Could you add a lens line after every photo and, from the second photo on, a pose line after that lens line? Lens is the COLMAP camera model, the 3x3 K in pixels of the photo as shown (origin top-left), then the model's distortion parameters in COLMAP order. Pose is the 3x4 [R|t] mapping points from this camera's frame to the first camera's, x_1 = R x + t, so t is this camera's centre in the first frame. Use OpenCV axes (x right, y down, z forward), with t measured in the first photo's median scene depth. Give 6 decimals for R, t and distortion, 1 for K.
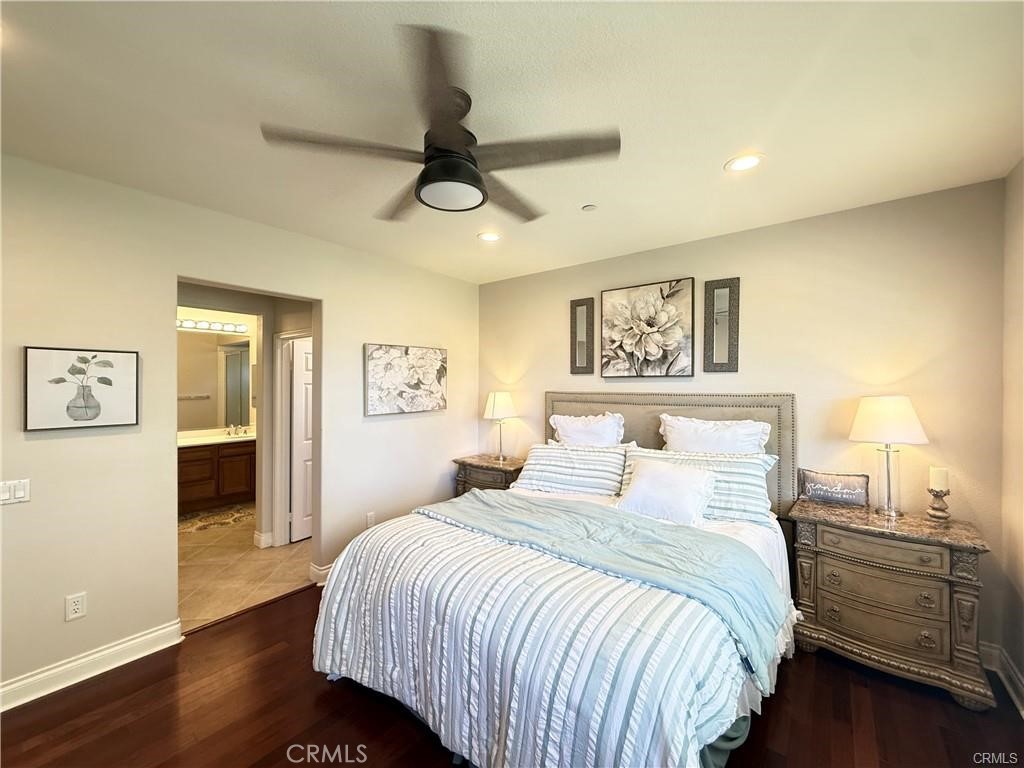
lens RADIAL K [[409.1, 0, 512.1], [0, 409.1, 382.8], [0, 0, 1]] dist [0.001043, -0.000480]
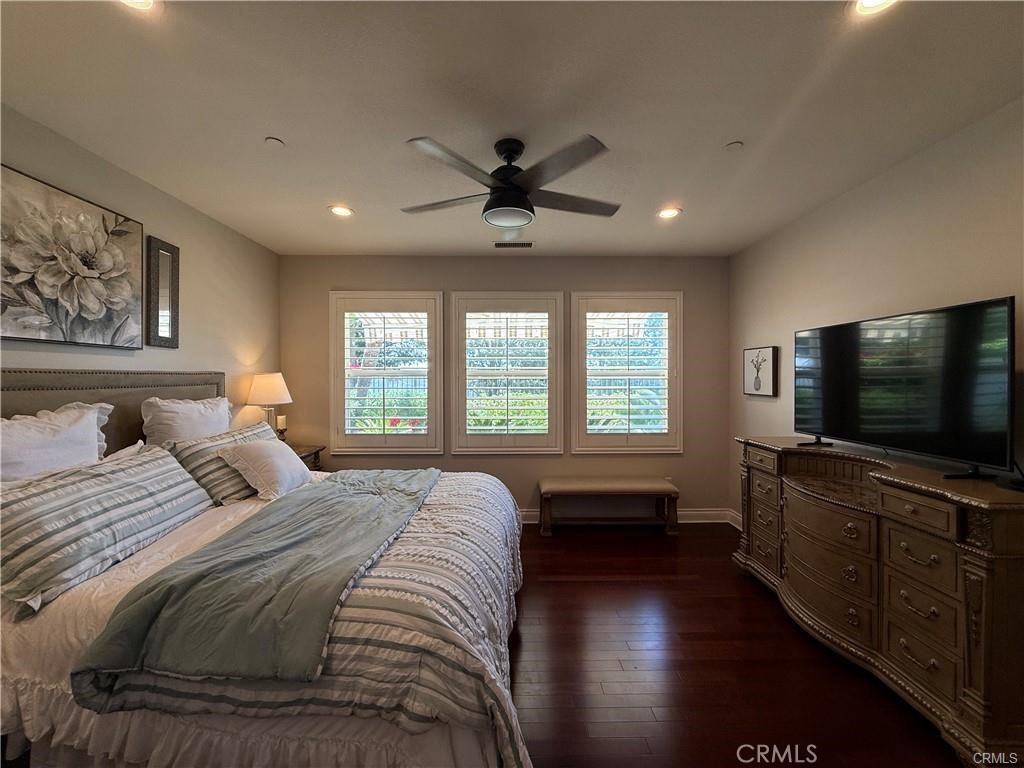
lens RADIAL K [[409.1, 0, 510.9], [0, 409.1, 382.3], [0, 0, 1]] dist [0.001043, -0.000480]
pose [[-0.621333, -0.005361, 0.783528, -0.586412], [-0.000555, 0.999979, 0.006402, 0.039615], [-0.783546, 0.003542, -0.621323, 0.889488]]
